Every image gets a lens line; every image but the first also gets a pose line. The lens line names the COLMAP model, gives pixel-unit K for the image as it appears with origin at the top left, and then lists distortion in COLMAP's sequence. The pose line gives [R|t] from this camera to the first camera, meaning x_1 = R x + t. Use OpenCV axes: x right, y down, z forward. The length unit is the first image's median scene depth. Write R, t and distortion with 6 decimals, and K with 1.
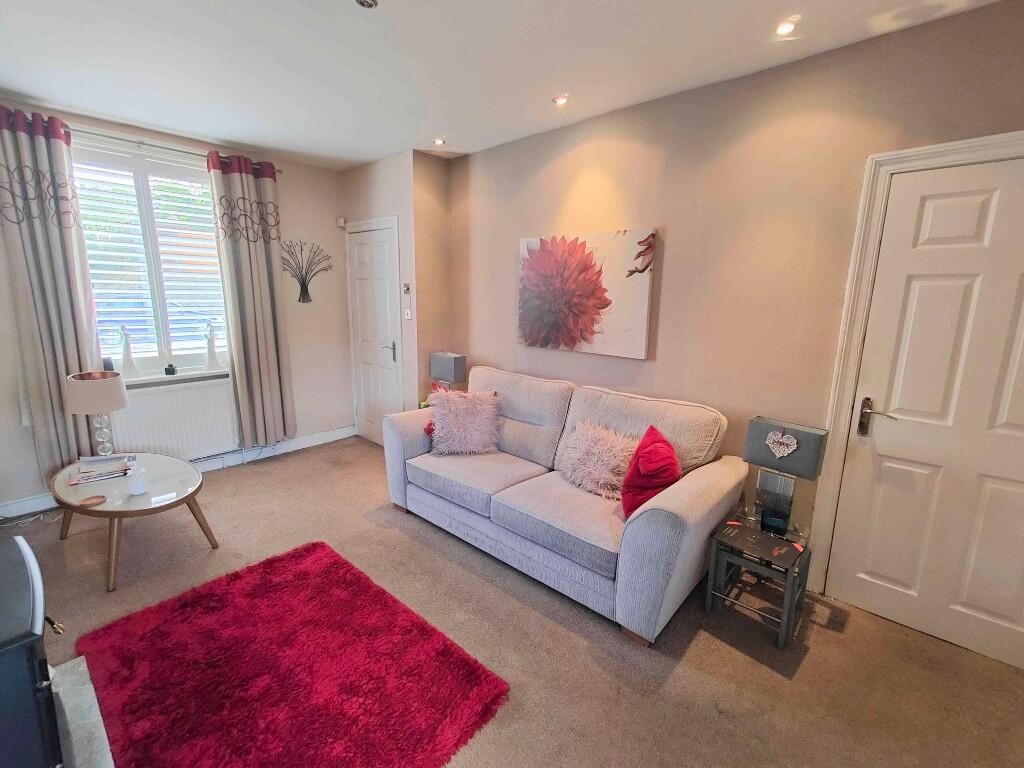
lens RADIAL K [[451.3, 0, 514.0], [0, 451.3, 380.6], [0, 0, 1]] dist [0.010679, -0.000568]
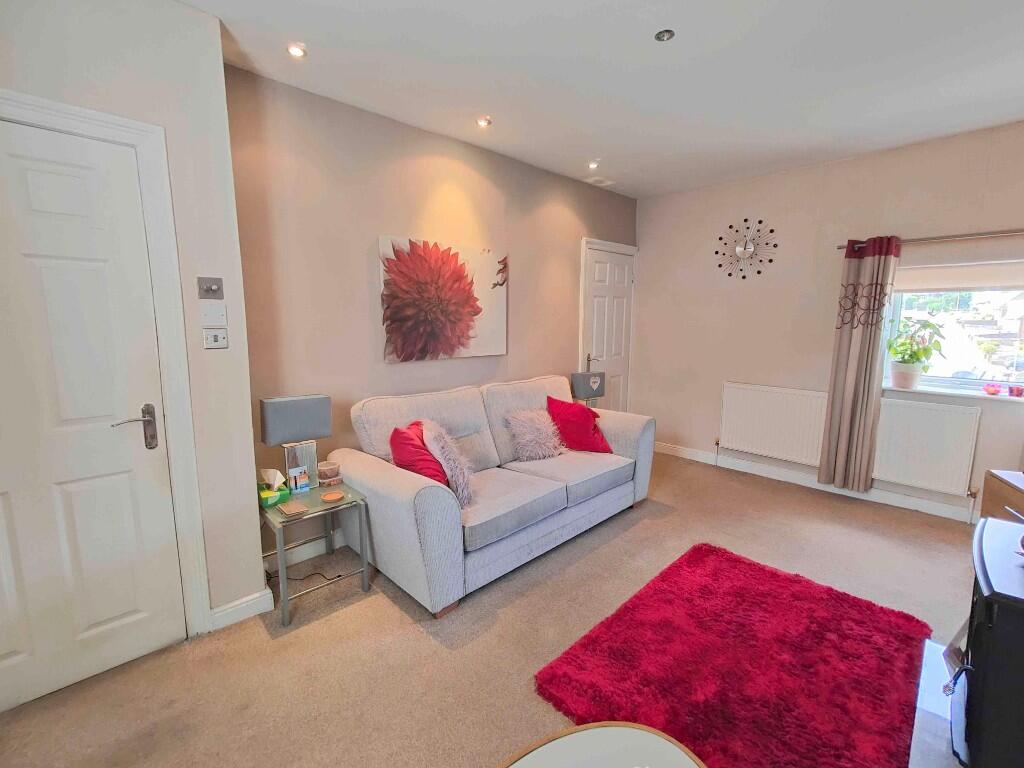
lens RADIAL K [[451.3, 0, 511.0], [0, 451.3, 379.0], [0, 0, 1]] dist [0.010679, -0.000568]
pose [[0.075073, -0.155087, 0.985044, -0.894995], [0.188457, 0.972237, 0.138708, -0.139758], [-0.979208, 0.175225, 0.102216, 0.798527]]
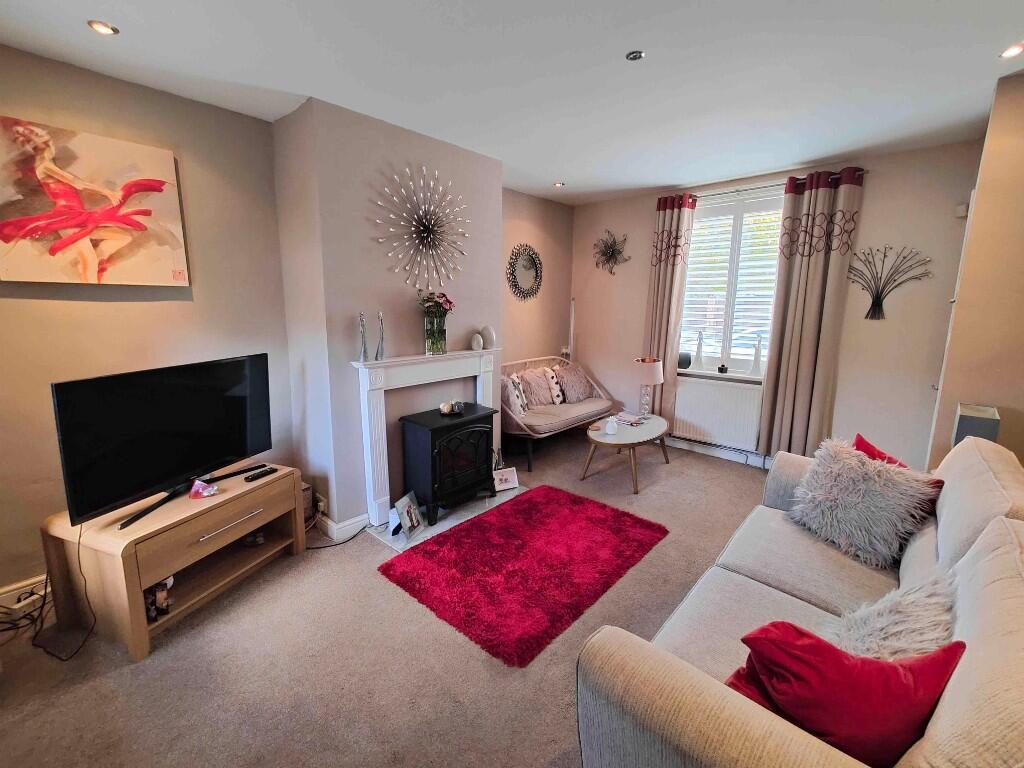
lens RADIAL K [[451.3, 0, 513.0], [0, 451.3, 381.6], [0, 0, 1]] dist [0.010679, -0.000568]
pose [[-0.008929, 0.161220, -0.986878, 0.547040], [-0.198928, 0.966905, 0.159757, -0.085554], [0.979973, 0.197745, 0.023438, 0.476600]]
